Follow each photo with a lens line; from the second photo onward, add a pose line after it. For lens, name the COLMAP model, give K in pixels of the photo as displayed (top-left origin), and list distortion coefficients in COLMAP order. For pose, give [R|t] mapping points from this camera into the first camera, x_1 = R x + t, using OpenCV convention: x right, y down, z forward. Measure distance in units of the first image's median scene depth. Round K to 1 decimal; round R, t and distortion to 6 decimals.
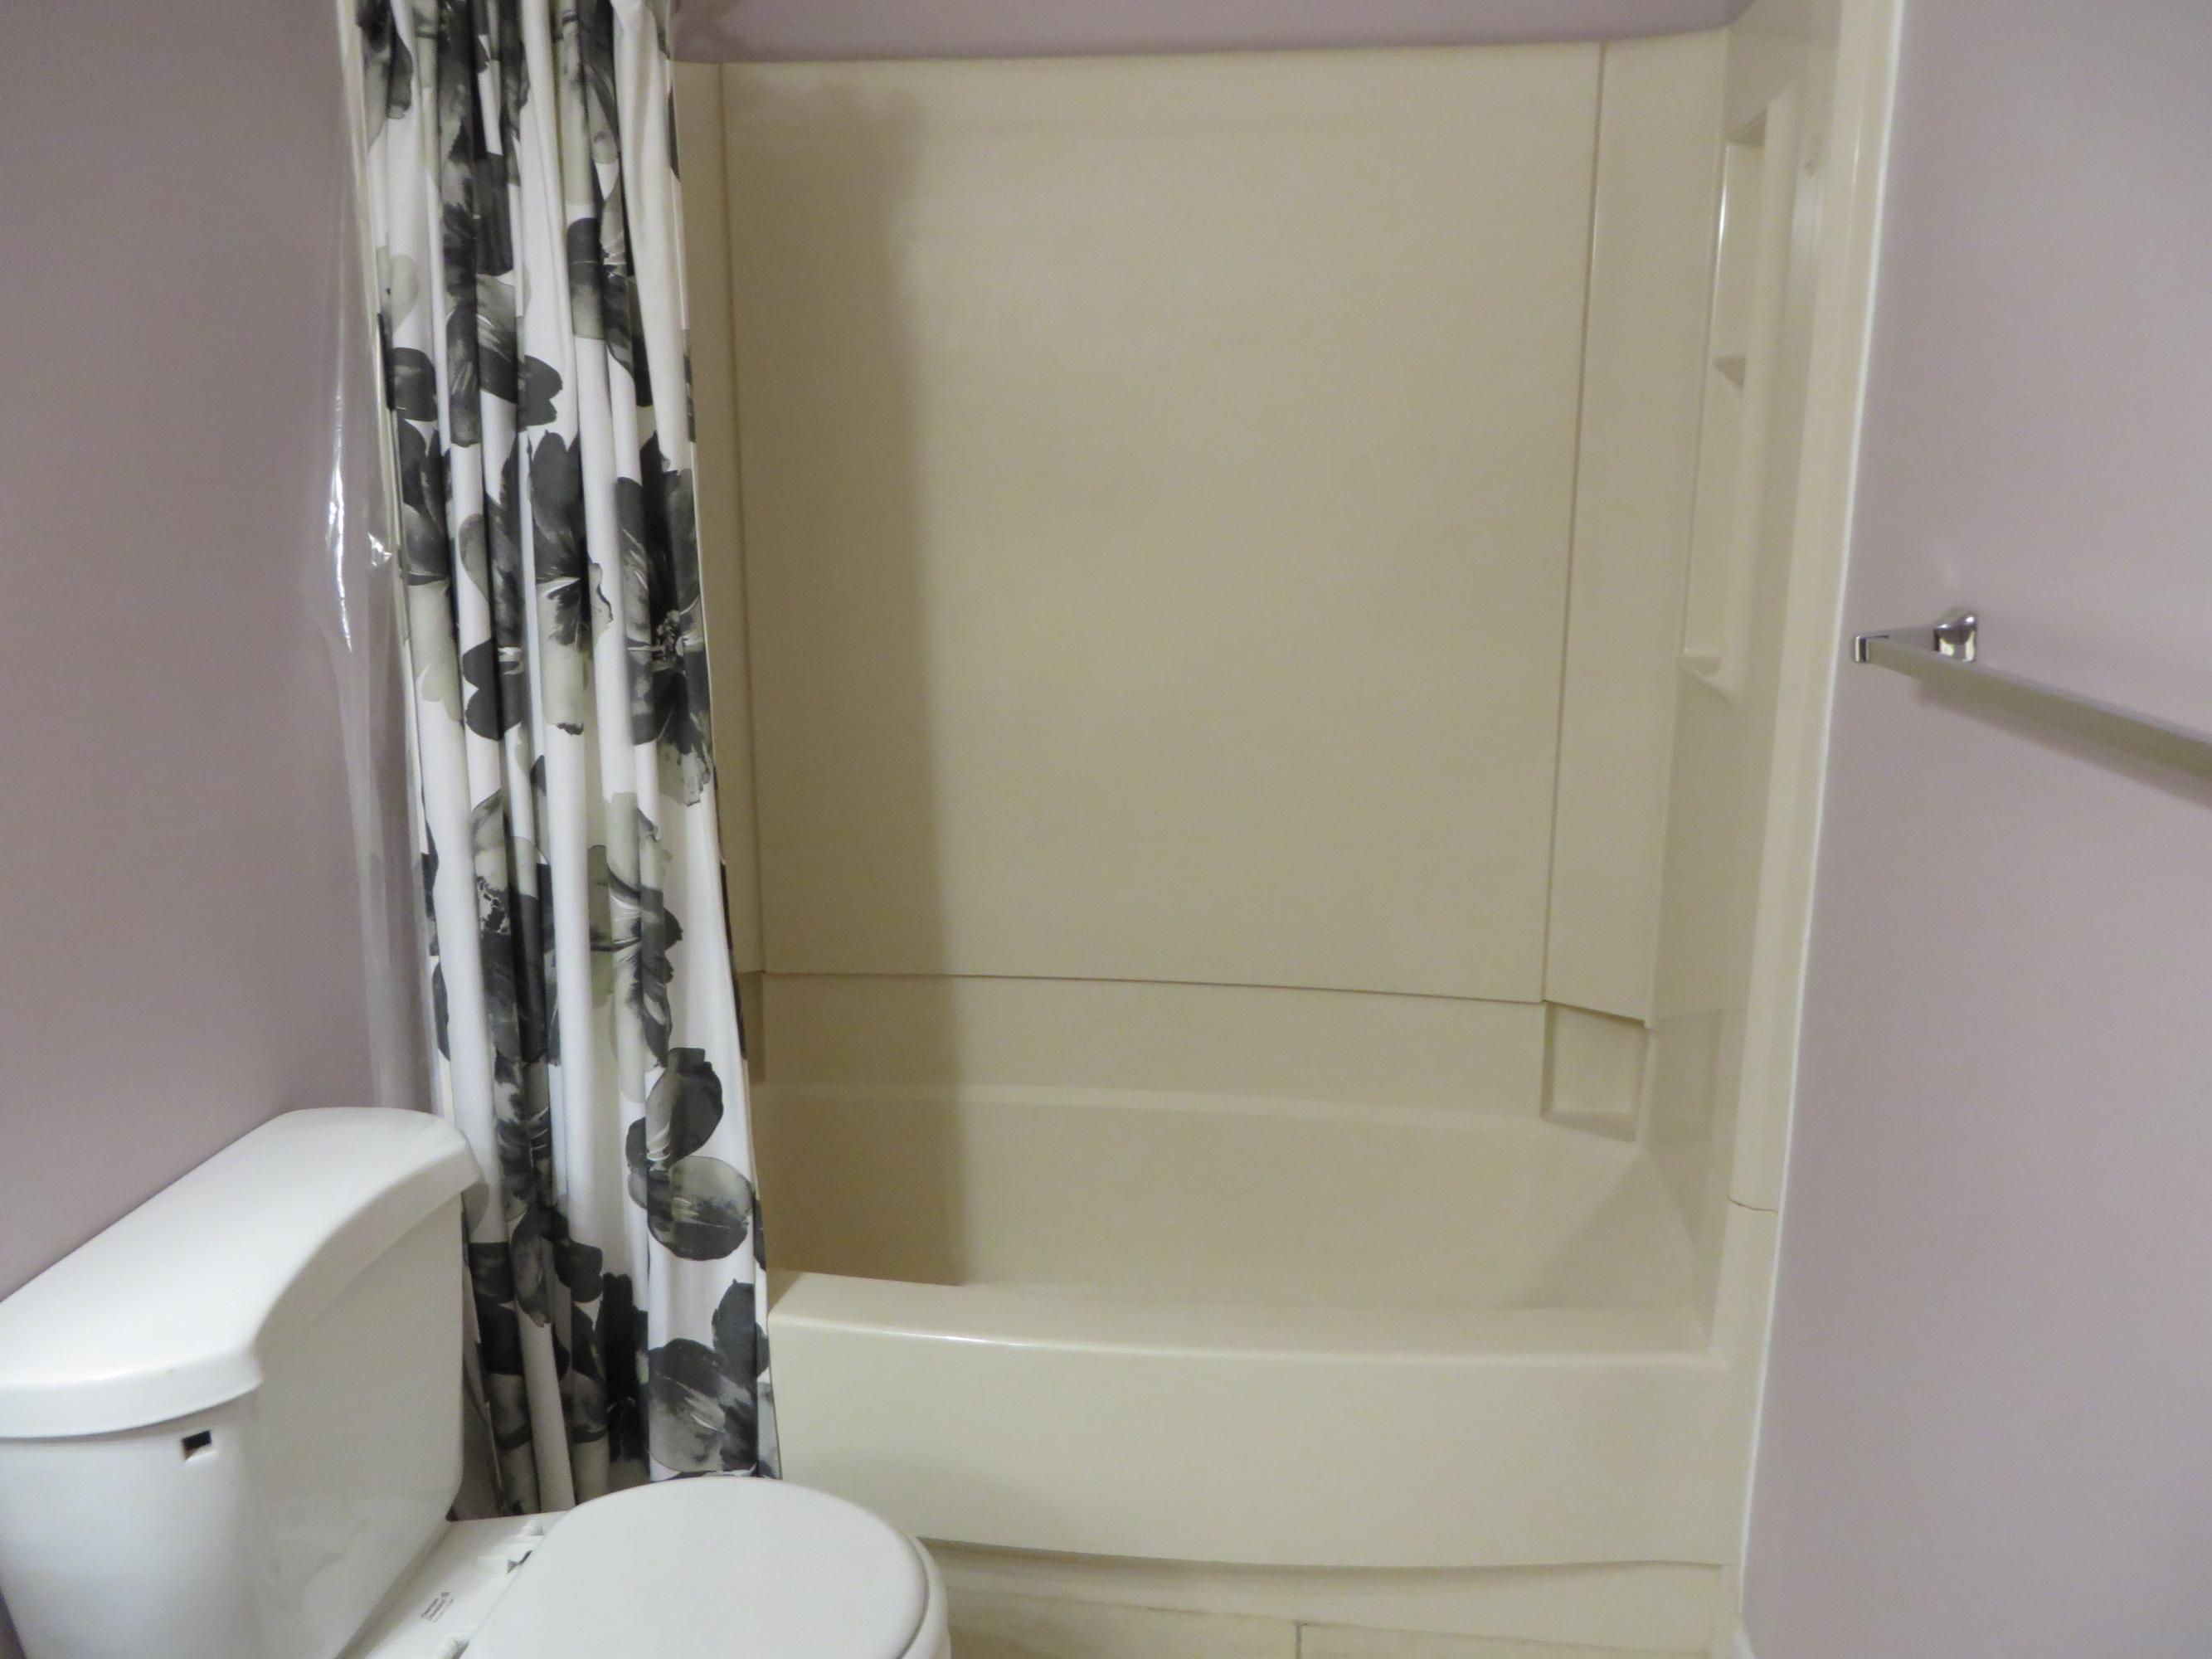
lens RADIAL K [[1661.9, 0, 1120.1], [0, 1661.9, 838.5], [0, 0, 1]] dist [-0.012588, 0.000893]
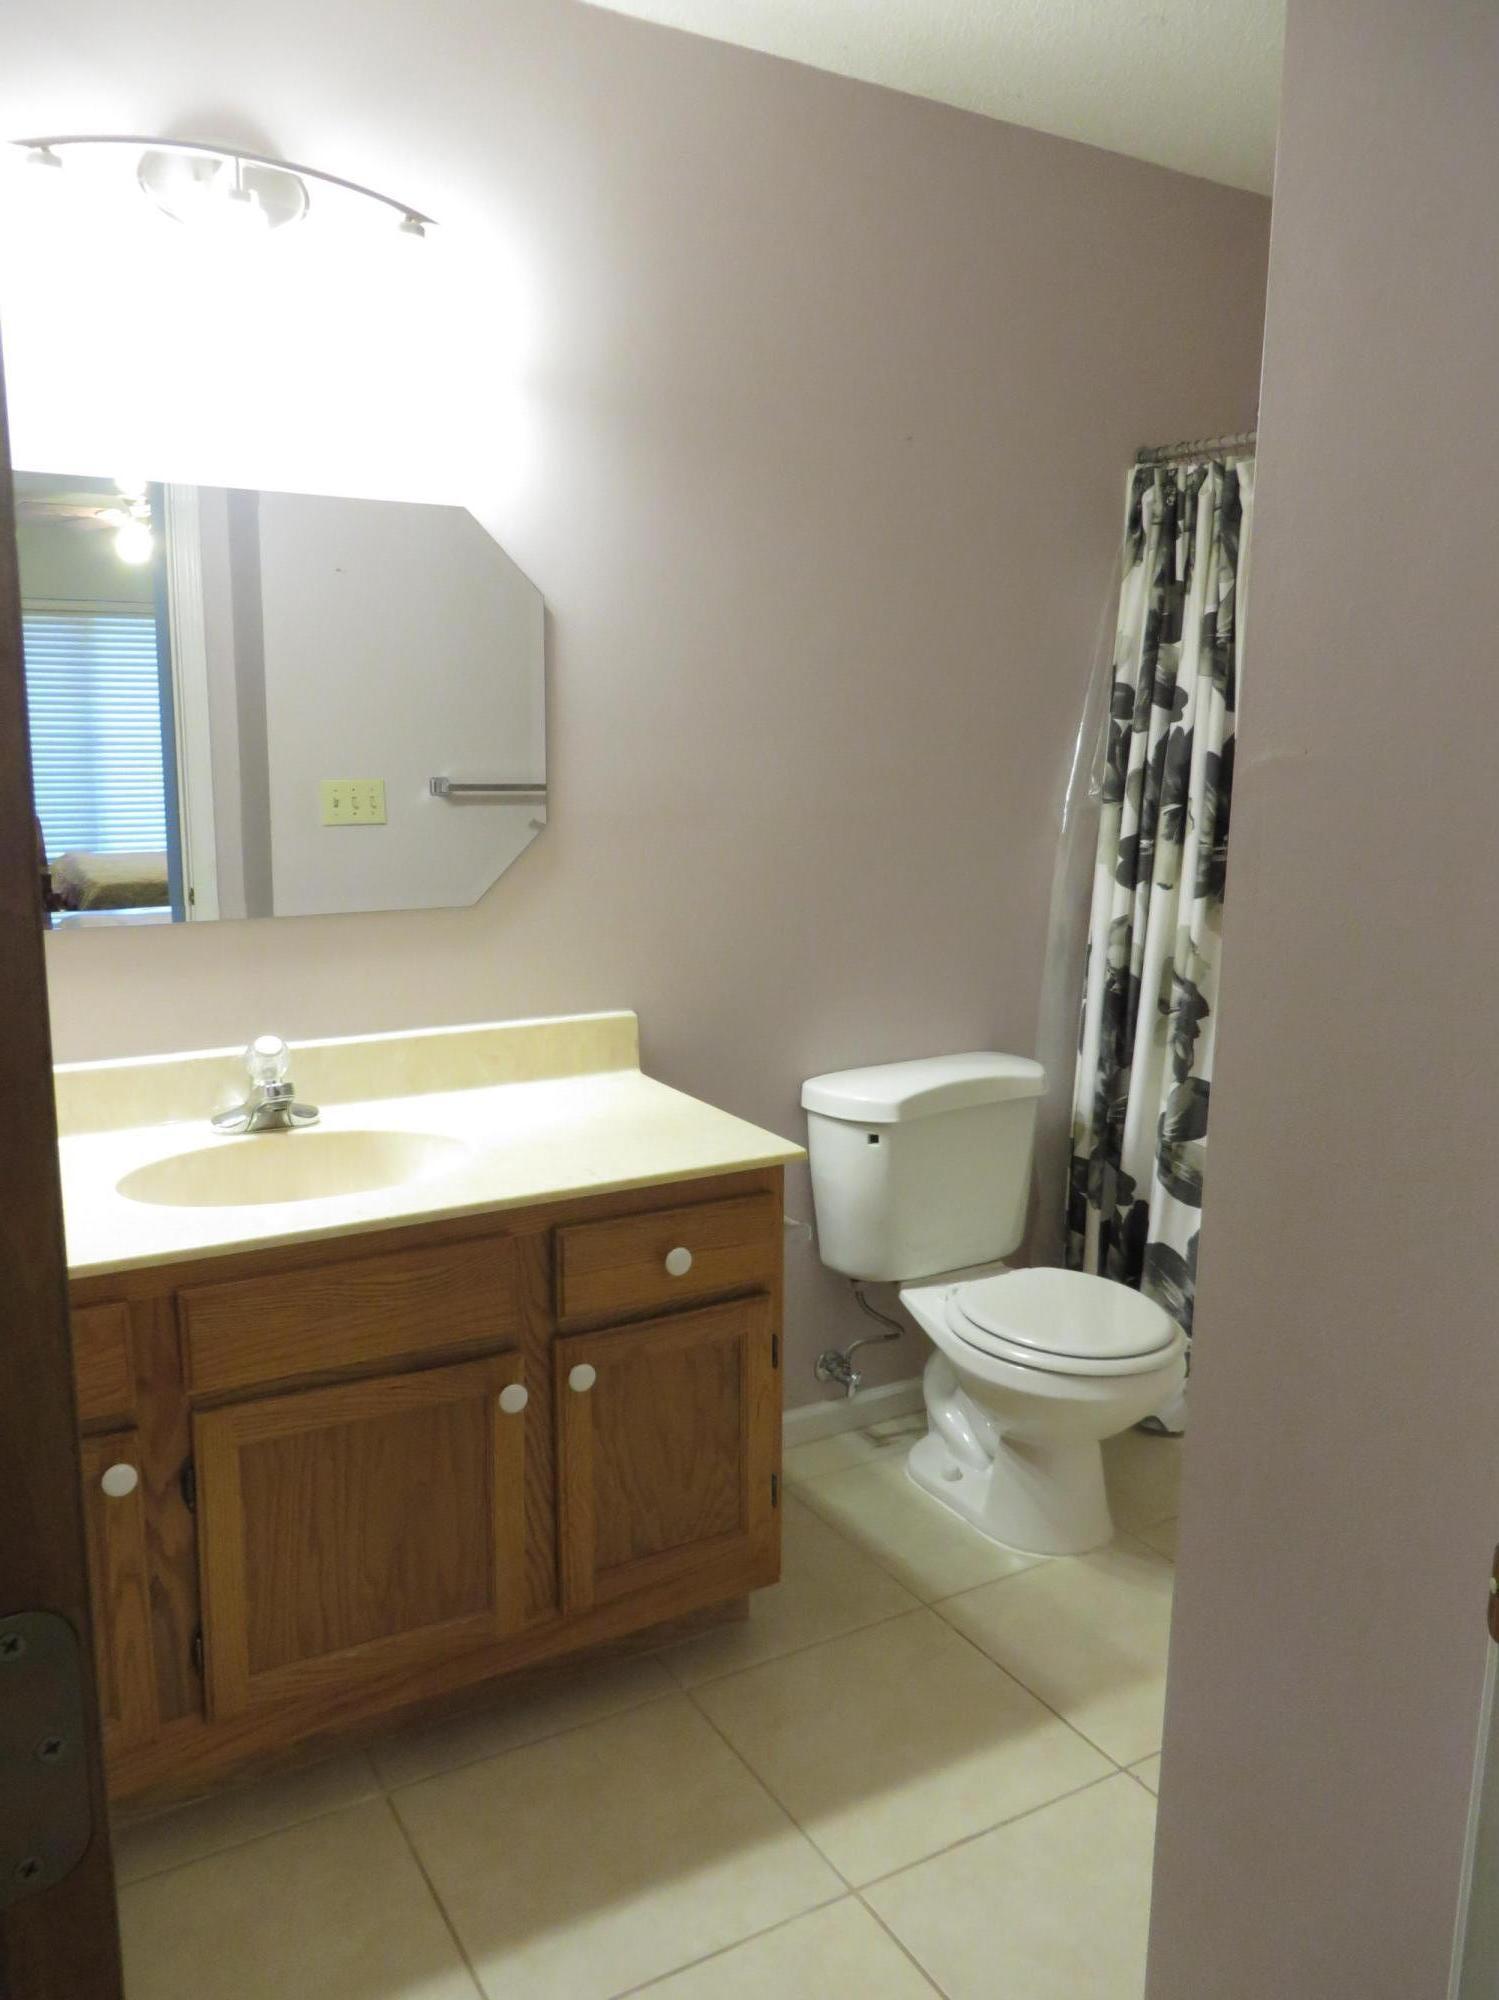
lens RADIAL K [[1502.6, 0, 749.5], [0, 1502.6, 1000.0], [0, 0, 1]] dist [-0.012588, 0.000893]
pose [[0.609427, 0.151645, -0.778205, 0.707023], [-0.196027, 0.979884, 0.037433, 0.085666], [0.768227, 0.129736, 0.626894, -0.377438]]
